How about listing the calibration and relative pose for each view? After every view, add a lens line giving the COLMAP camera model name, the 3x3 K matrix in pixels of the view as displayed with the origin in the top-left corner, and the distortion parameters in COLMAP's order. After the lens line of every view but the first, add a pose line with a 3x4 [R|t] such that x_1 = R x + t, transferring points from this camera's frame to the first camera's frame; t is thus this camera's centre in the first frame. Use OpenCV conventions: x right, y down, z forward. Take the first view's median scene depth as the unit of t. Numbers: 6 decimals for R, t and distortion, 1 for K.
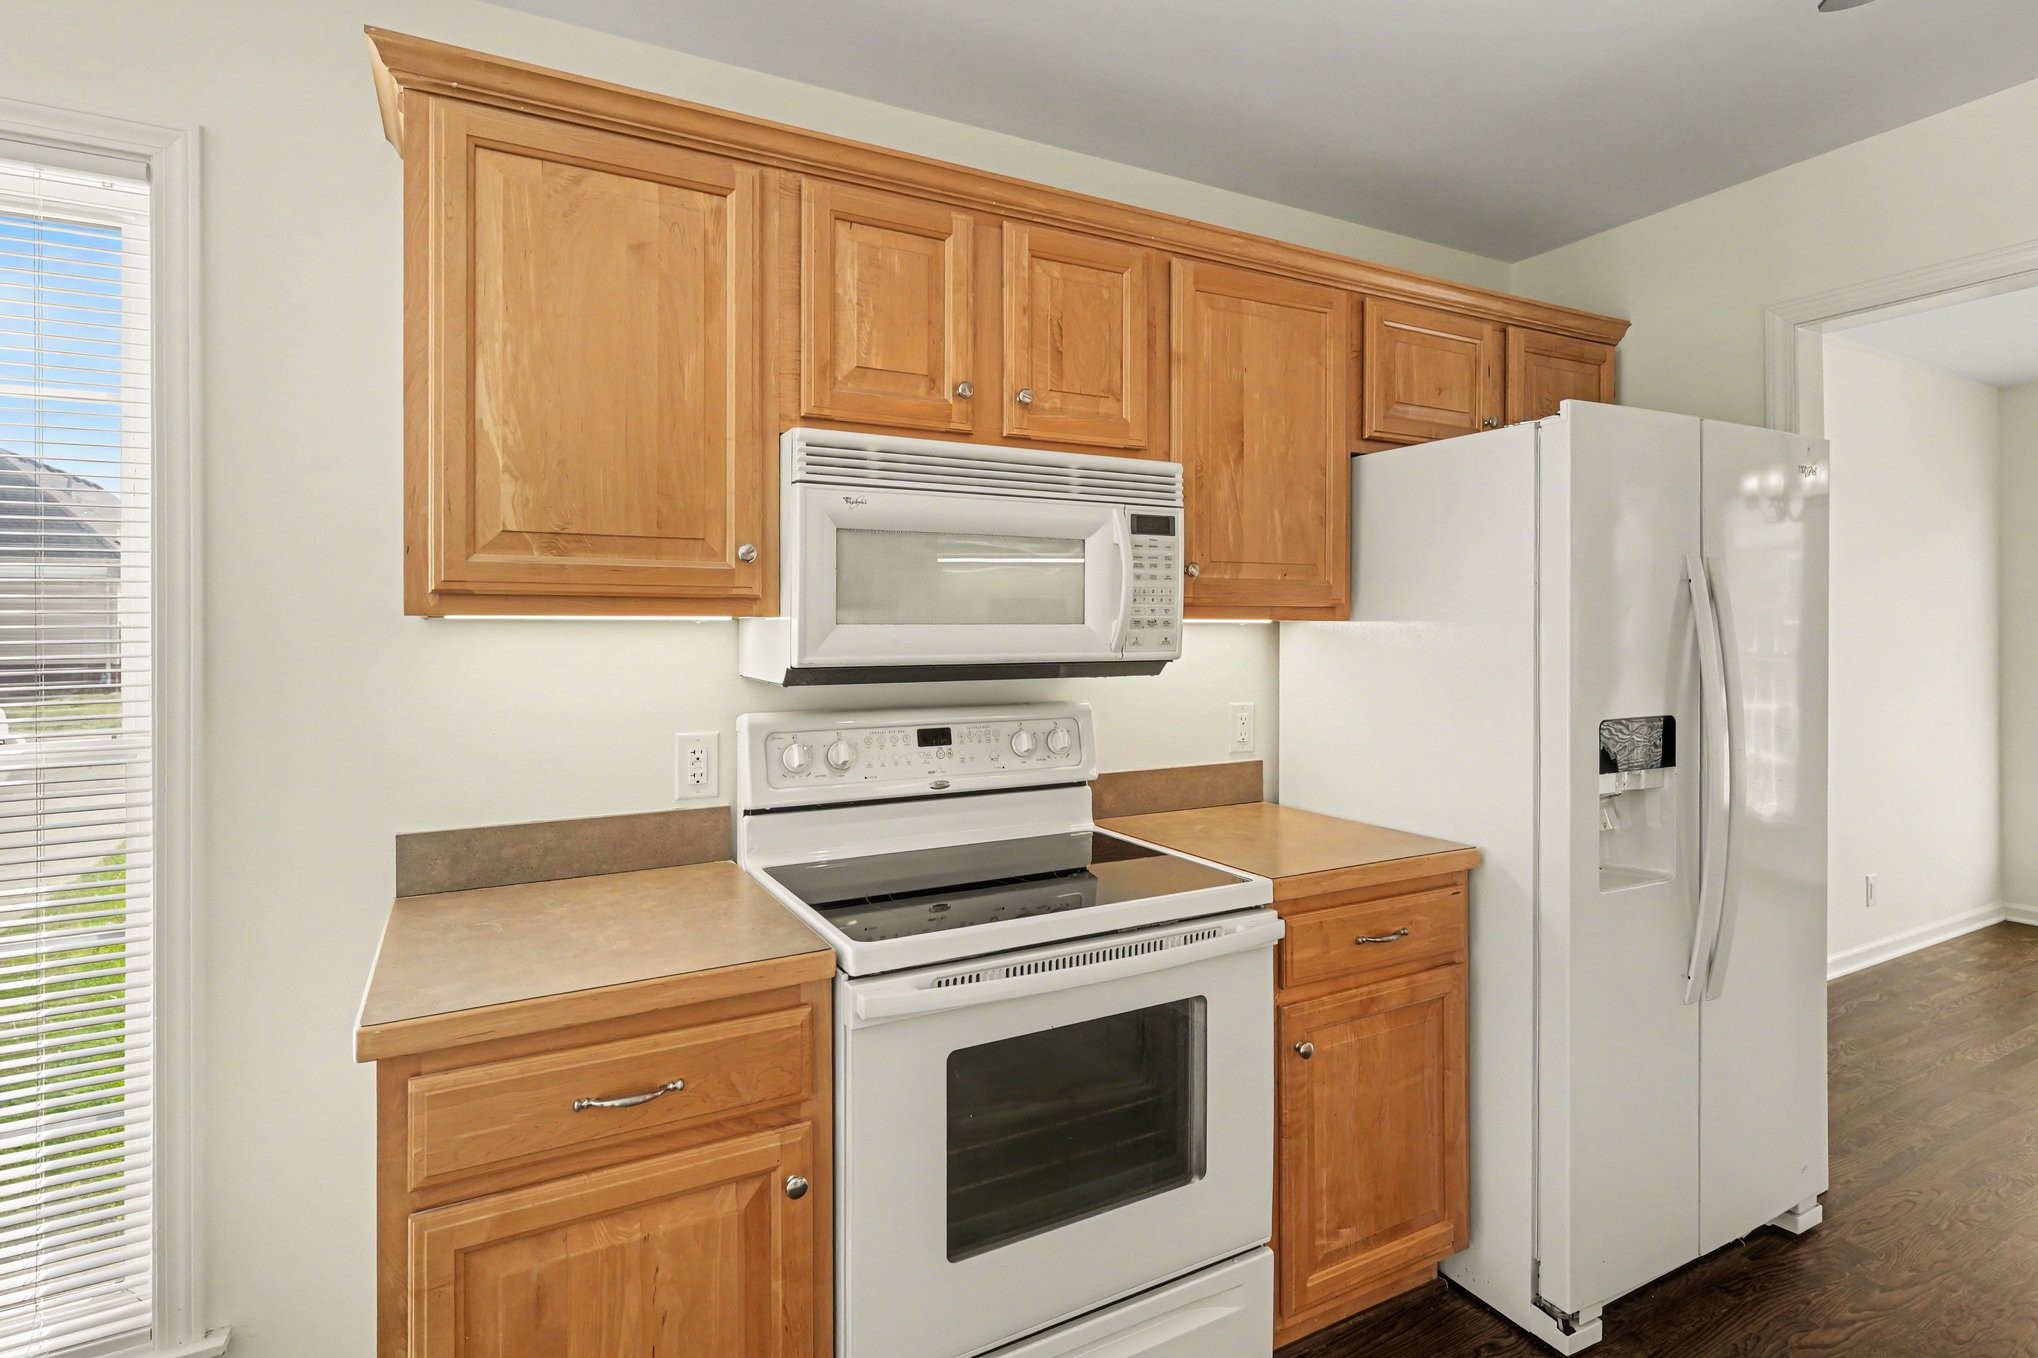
lens RADIAL K [[987.8, 0, 1025.7], [0, 987.8, 631.7], [0, 0, 1]] dist [-0.004046, 0.000227]
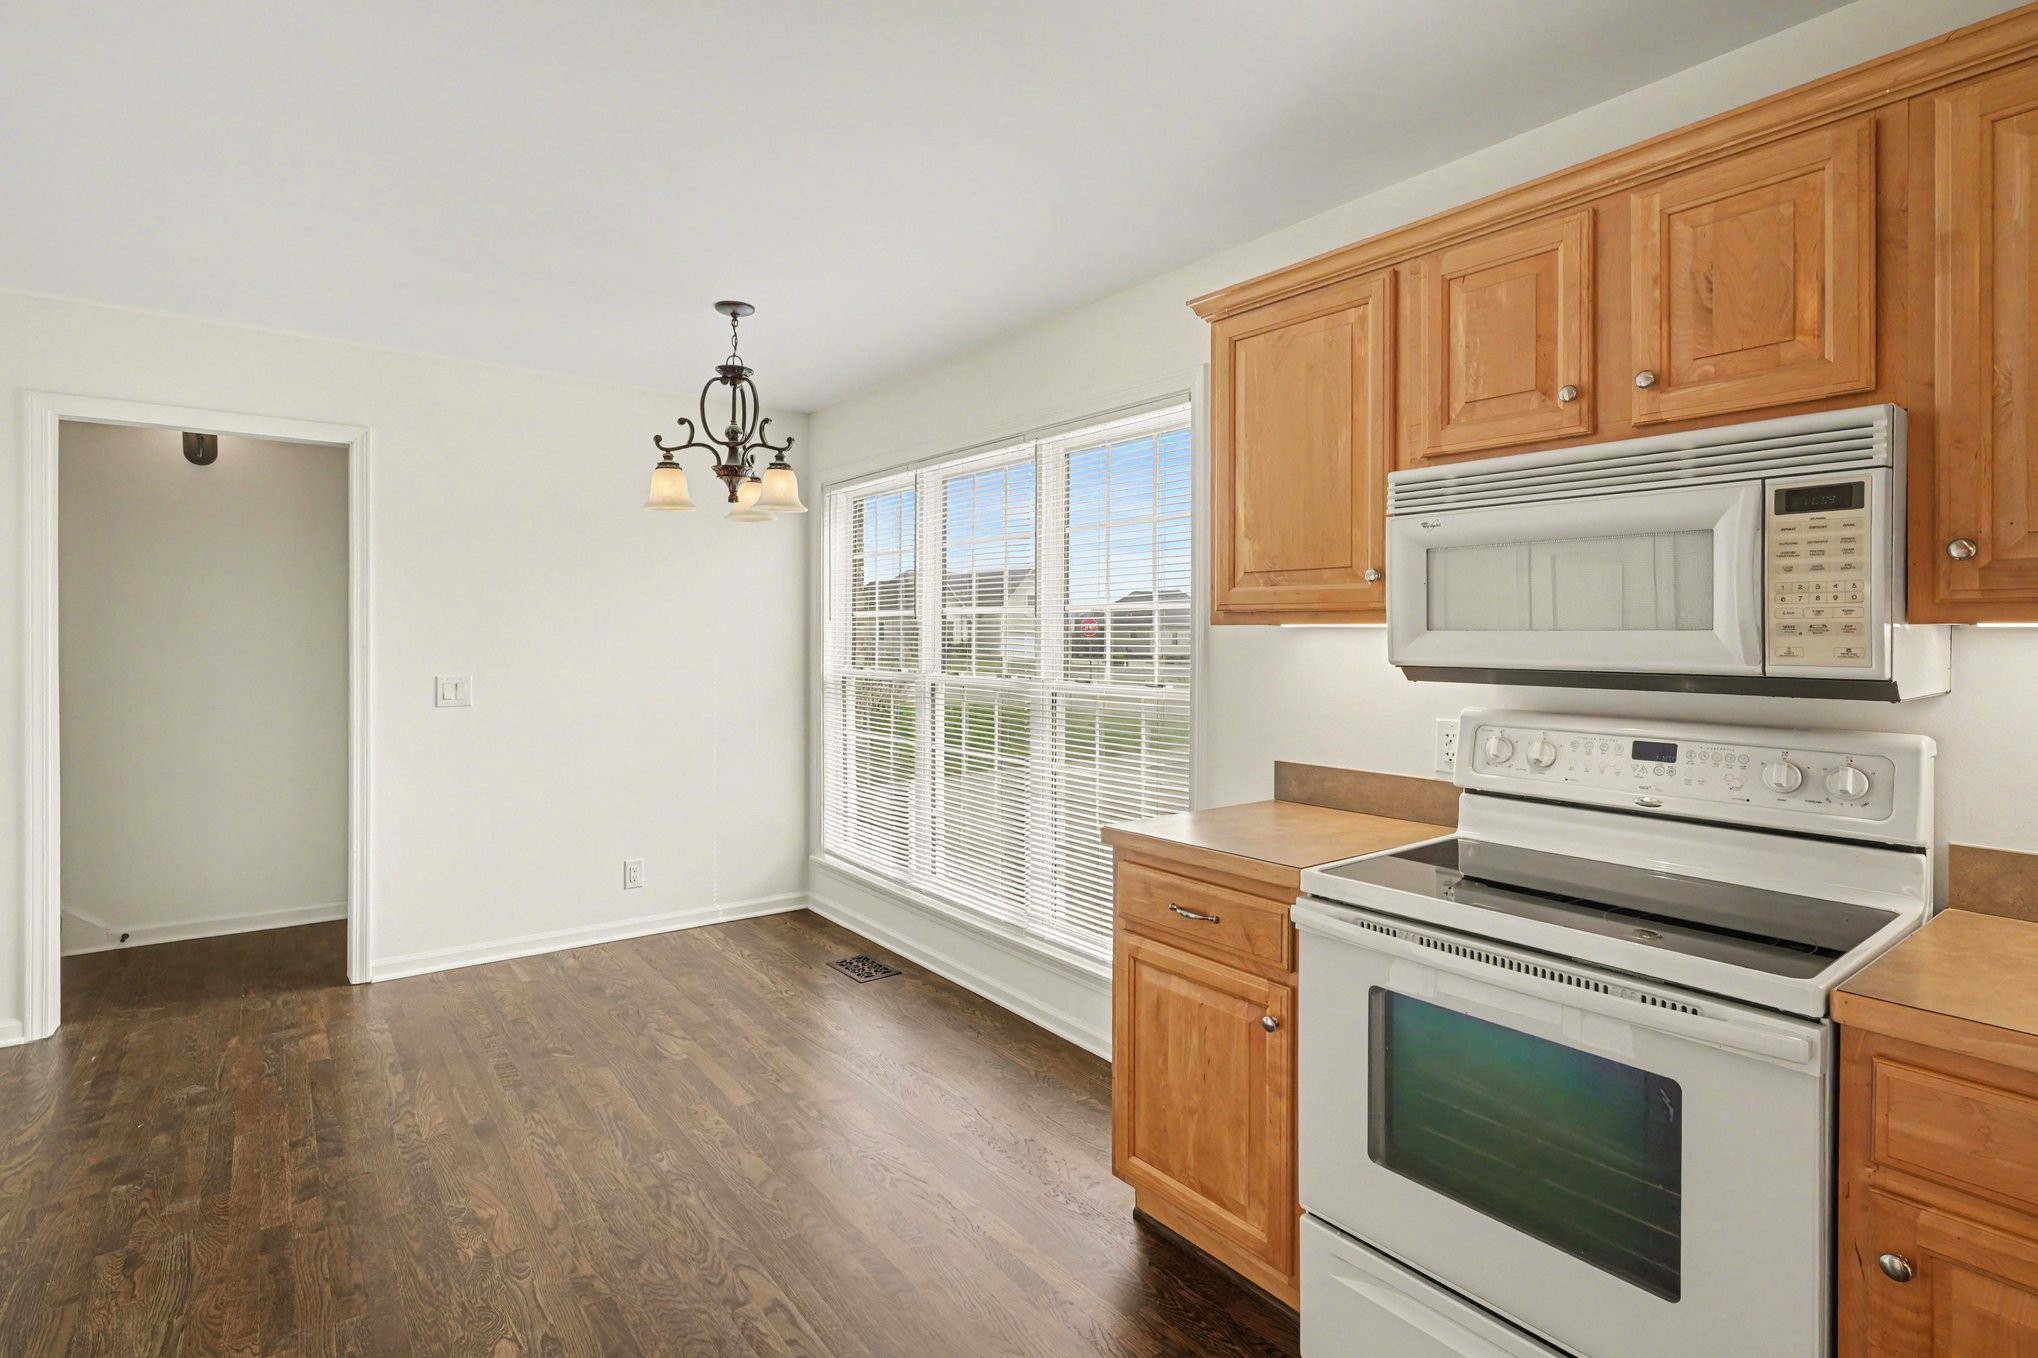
lens RADIAL K [[987.8, 0, 993.1], [0, 987.8, 627.6], [0, 0, 1]] dist [-0.004046, 0.000227]
pose [[0.150086, -0.000768, -0.988673, 0.782431], [-0.003170, 0.999994, -0.001258, -0.006687], [0.988668, 0.003323, 0.150083, 0.266731]]
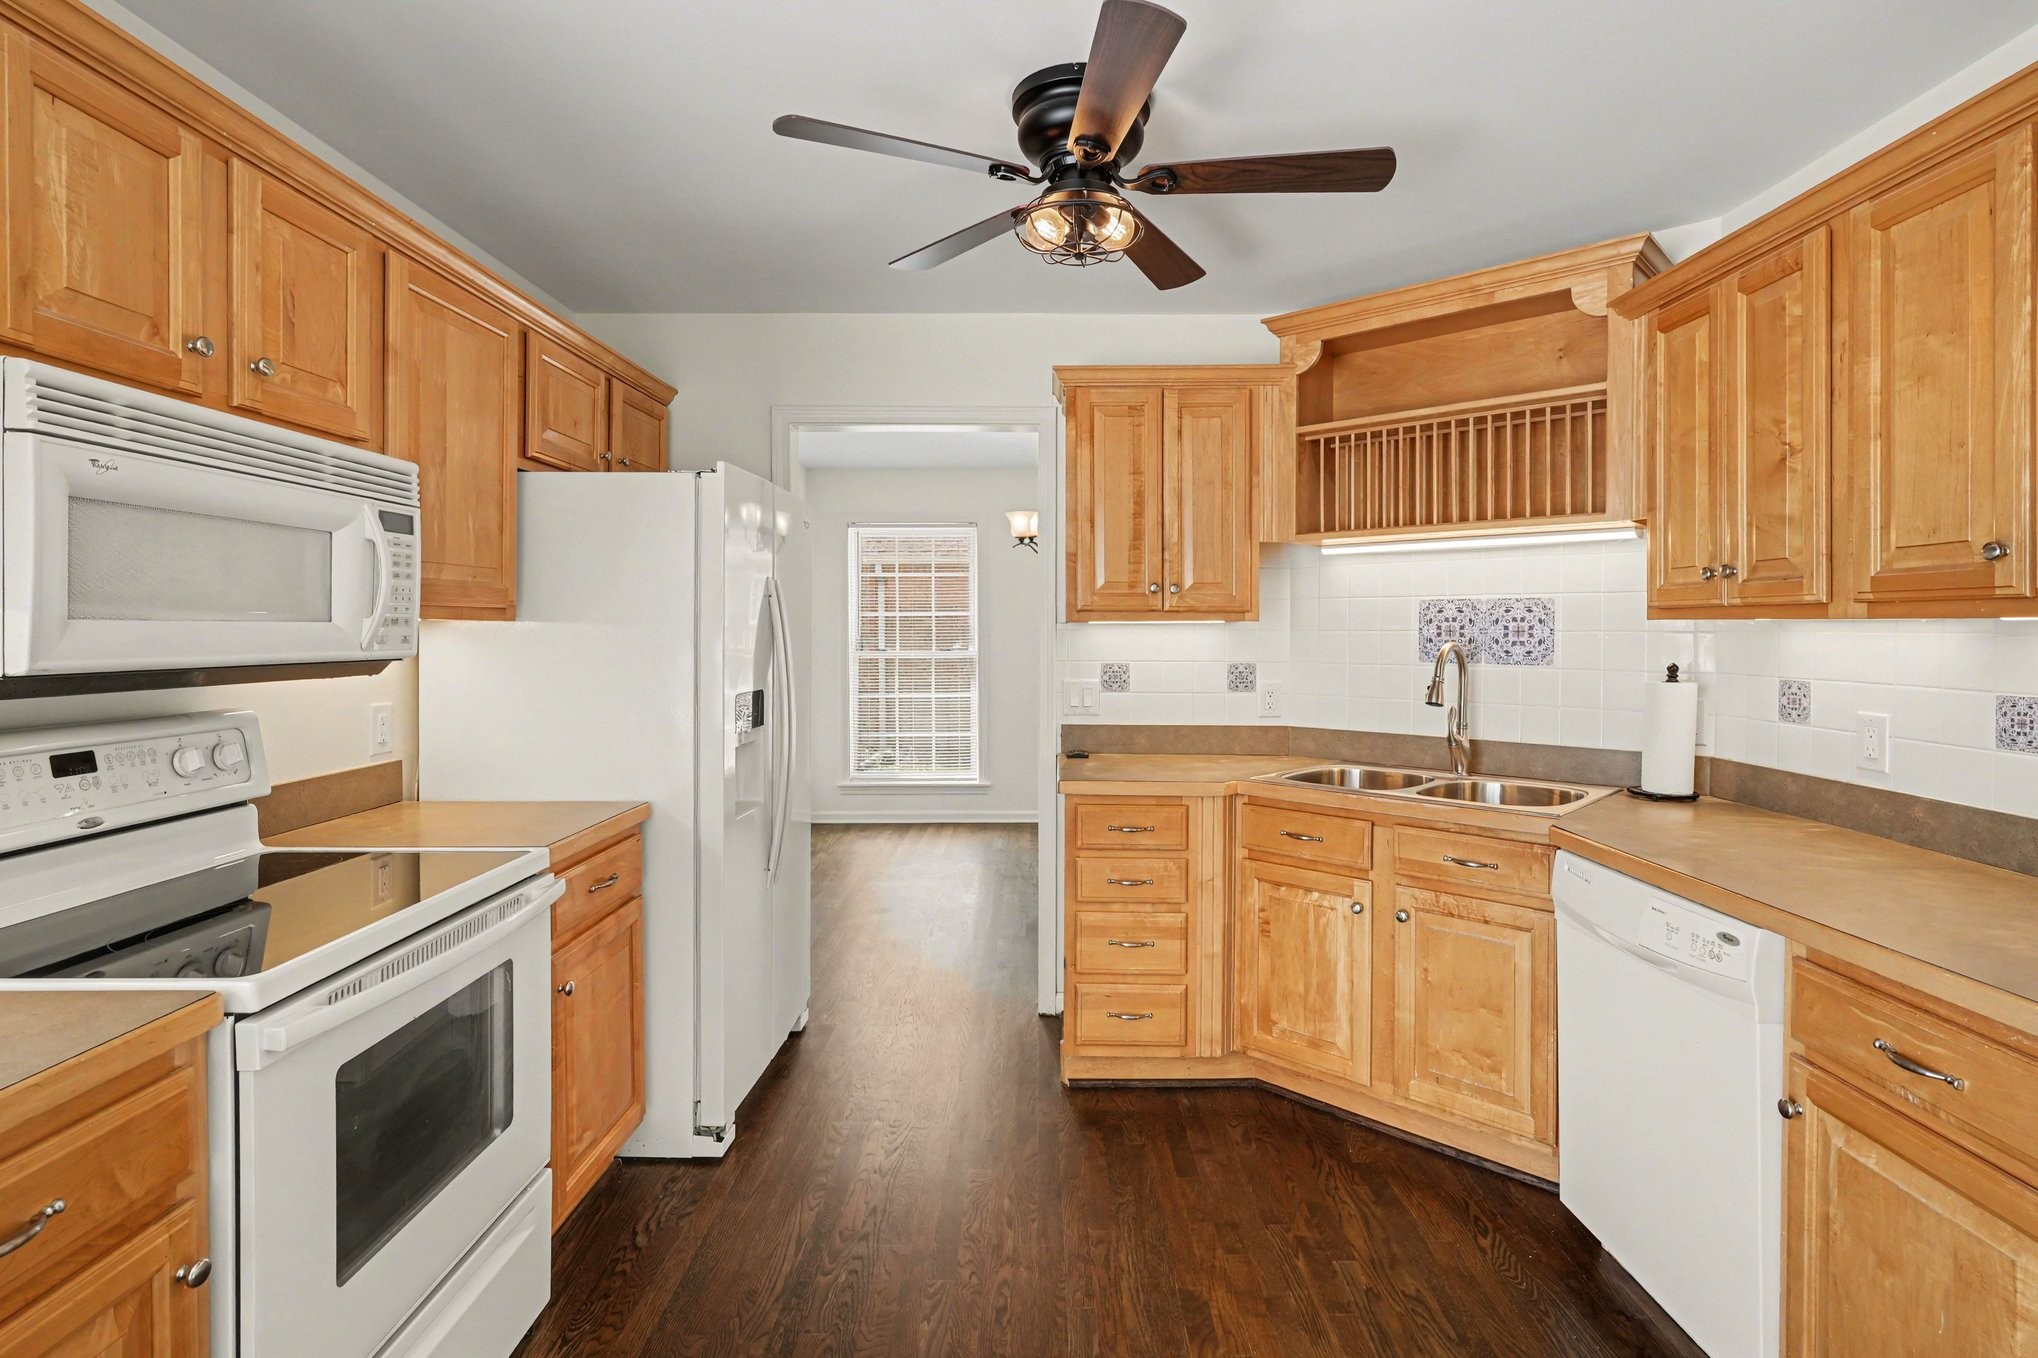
lens RADIAL K [[987.8, 0, 1004.4], [0, 987.8, 639.3], [0, 0, 1]] dist [-0.004046, 0.000227]
pose [[0.498848, -0.003494, 0.866682, -0.428471], [-0.005299, 0.999961, 0.007081, -0.001060], [-0.866673, -0.008125, 0.498810, -0.025383]]
